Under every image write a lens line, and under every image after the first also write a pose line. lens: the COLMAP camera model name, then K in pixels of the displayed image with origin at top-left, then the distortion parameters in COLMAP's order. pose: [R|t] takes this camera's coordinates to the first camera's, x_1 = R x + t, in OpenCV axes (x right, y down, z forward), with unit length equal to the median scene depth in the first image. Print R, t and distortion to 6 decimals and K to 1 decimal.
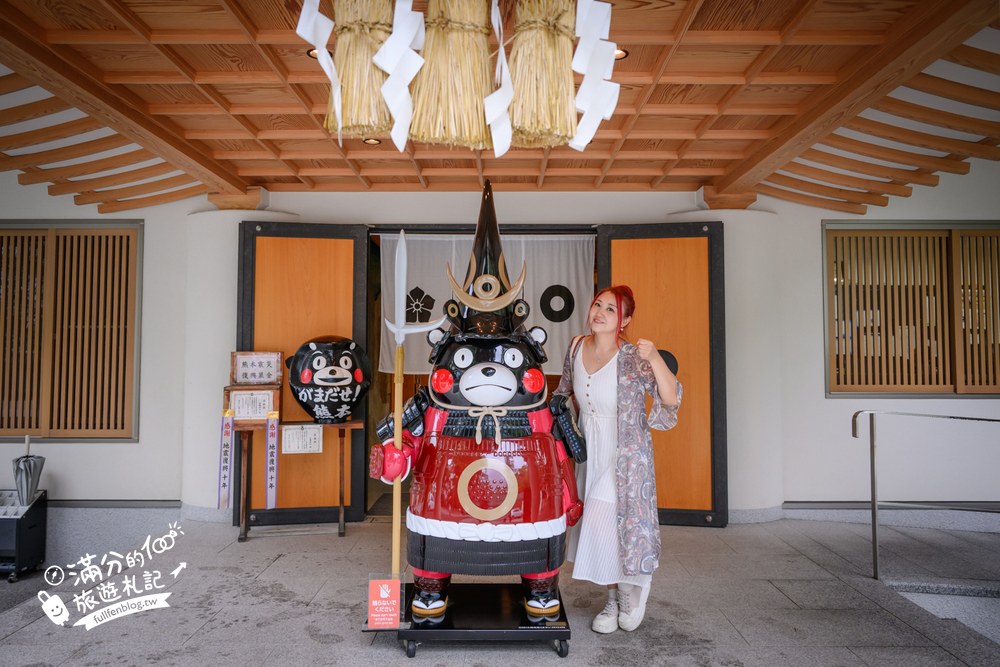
lens RADIAL K [[676.7, 0, 498.2], [0, 676.7, 324.3], [0, 0, 1]] dist [-0.002856, 0.001211]
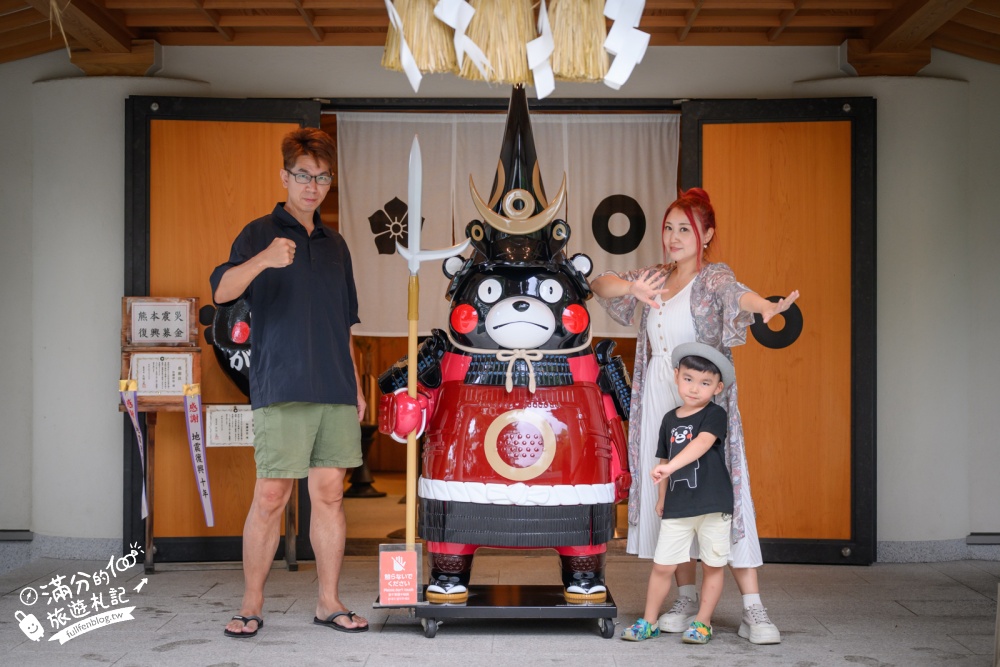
lens RADIAL K [[1766.2, 0, 501.6], [0, 1766.2, 352.2], [0, 0, 1]] dist [-0.002877, 0.000000]
pose [[0.999998, 0.001059, -0.001930, -0.021802], [-0.000975, 0.999091, 0.042620, 0.021686], [0.001973, -0.042618, 0.999089, -0.757939]]
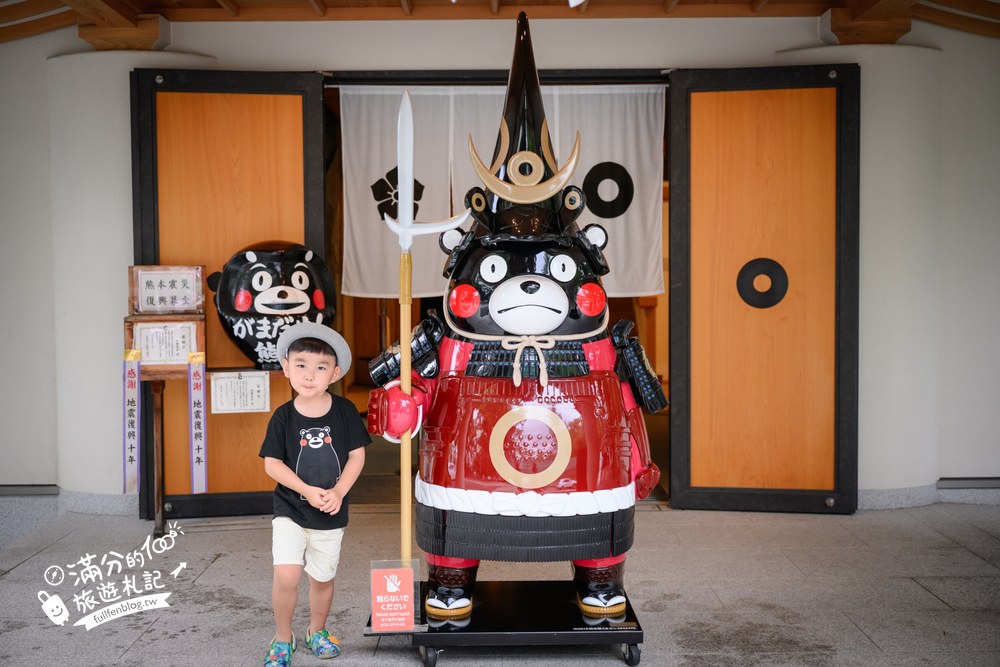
lens RADIAL K [[1111.8, 0, 493.4], [0, 1111.8, 327.8], [0, 0, 1]] dist [0.002829, 0.000000]
pose [[0.999947, -0.008916, 0.005150, -0.038457], [0.008395, 0.995576, 0.093579, 0.001220], [-0.005961, -0.093531, 0.995599, -0.119318]]
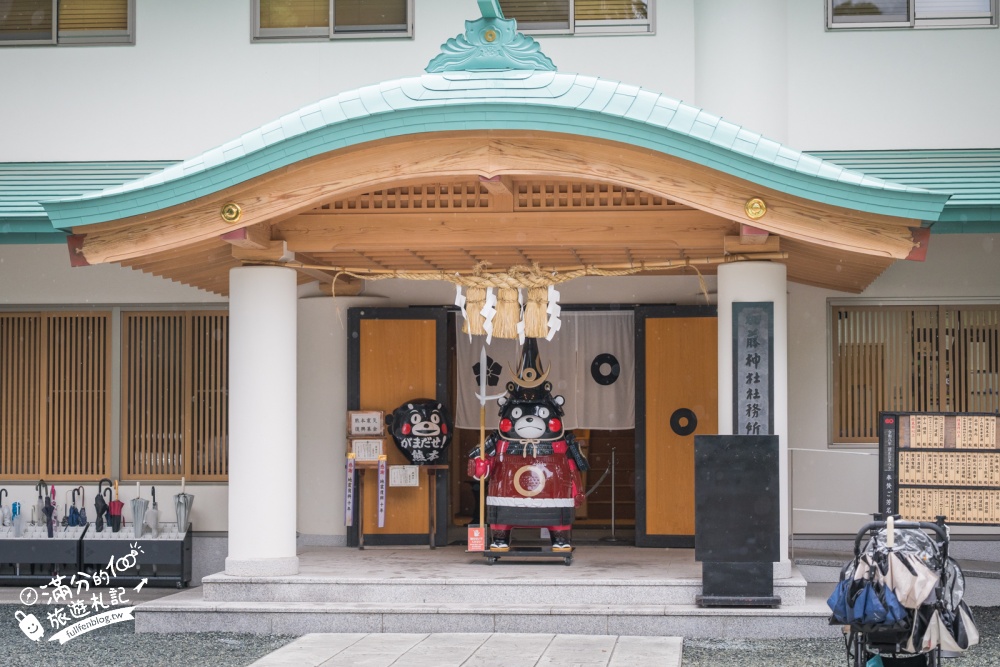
lens RADIAL K [[2066.7, 0, 500.6], [0, 2066.7, 336.5], [0, 0, 1]] dist [-0.019543, 0.000000]
pose [[0.995270, -0.006940, -0.096895, 0.300780], [0.007092, 0.999974, 0.001221, -0.110334], [0.096884, -0.001902, 0.995294, -3.072002]]
